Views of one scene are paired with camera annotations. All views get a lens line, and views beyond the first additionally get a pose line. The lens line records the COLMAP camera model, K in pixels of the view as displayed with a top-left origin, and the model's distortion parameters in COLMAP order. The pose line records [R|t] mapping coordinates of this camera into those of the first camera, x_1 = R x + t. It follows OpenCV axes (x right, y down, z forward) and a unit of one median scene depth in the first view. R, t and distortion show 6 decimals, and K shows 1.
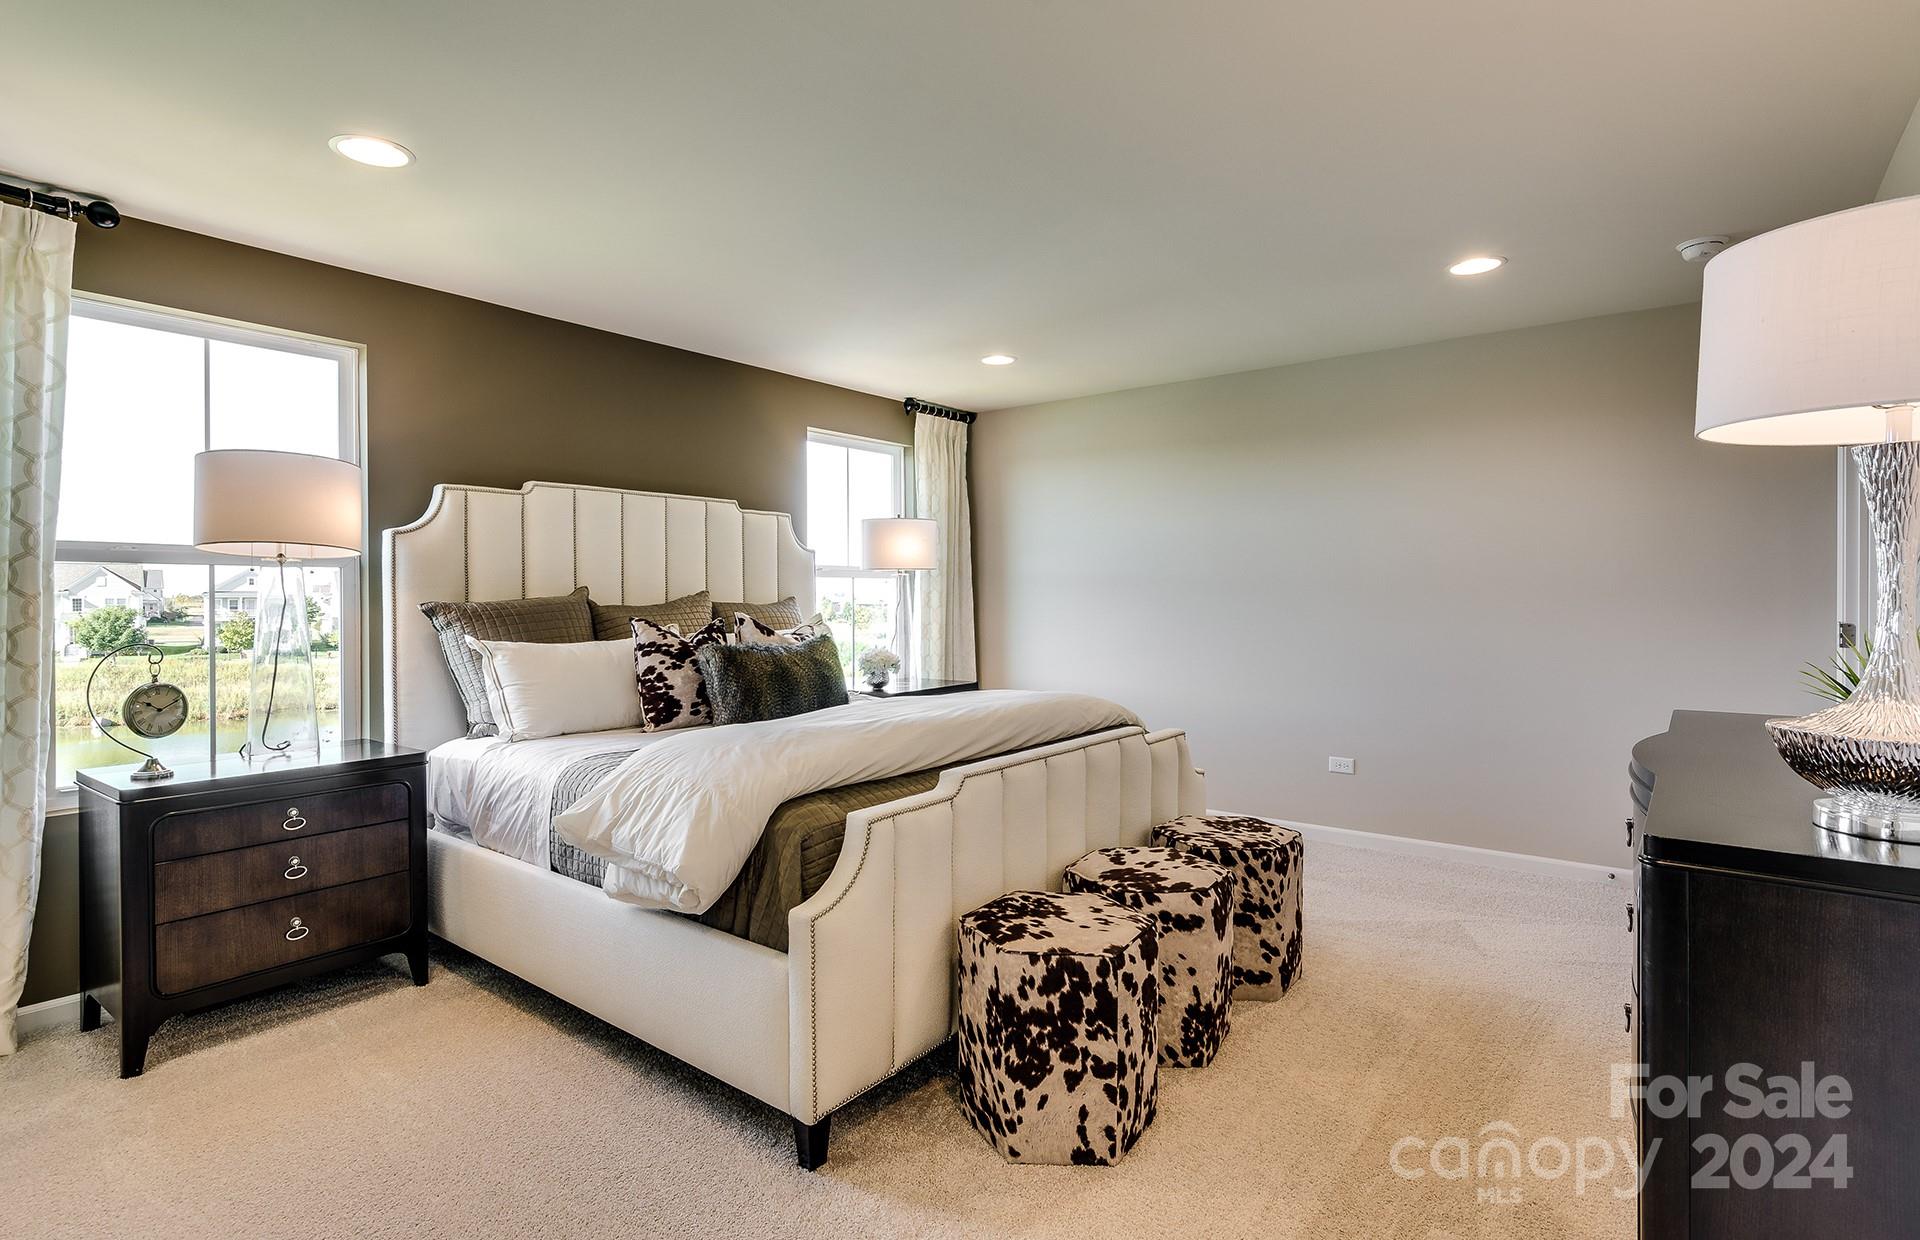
lens RADIAL K [[943.7, 0, 967.3], [0, 943.7, 616.3], [0, 0, 1]] dist [0.000458, 0.000136]
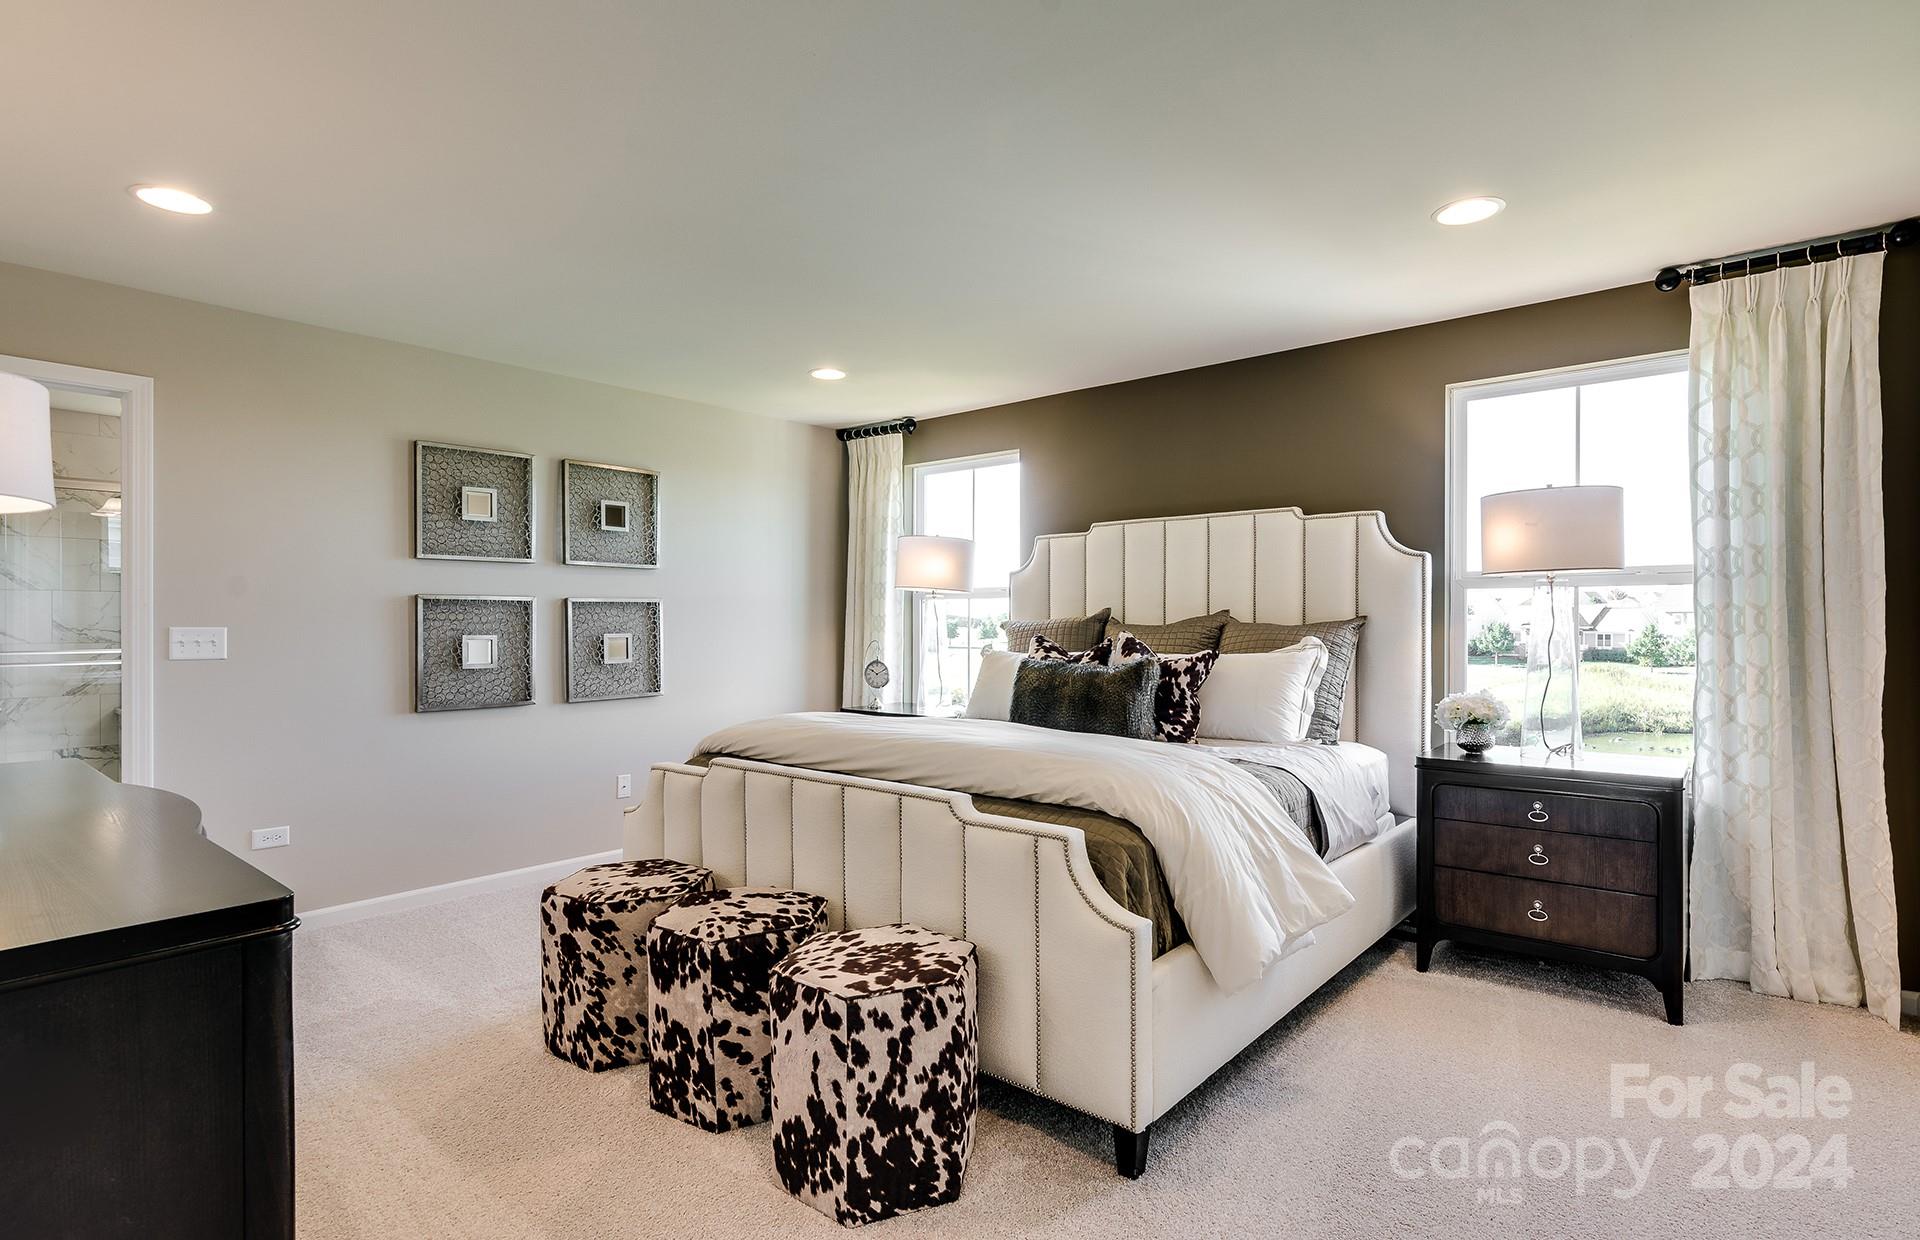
lens RADIAL K [[943.7, 0, 967.3], [0, 943.7, 616.3], [0, 0, 1]] dist [0.000458, 0.000136]
pose [[-0.045275, -0.005911, -0.998957, 1.040994], [-0.022593, 0.999733, -0.004891, -0.016042], [0.998719, 0.022348, -0.045397, 1.194234]]
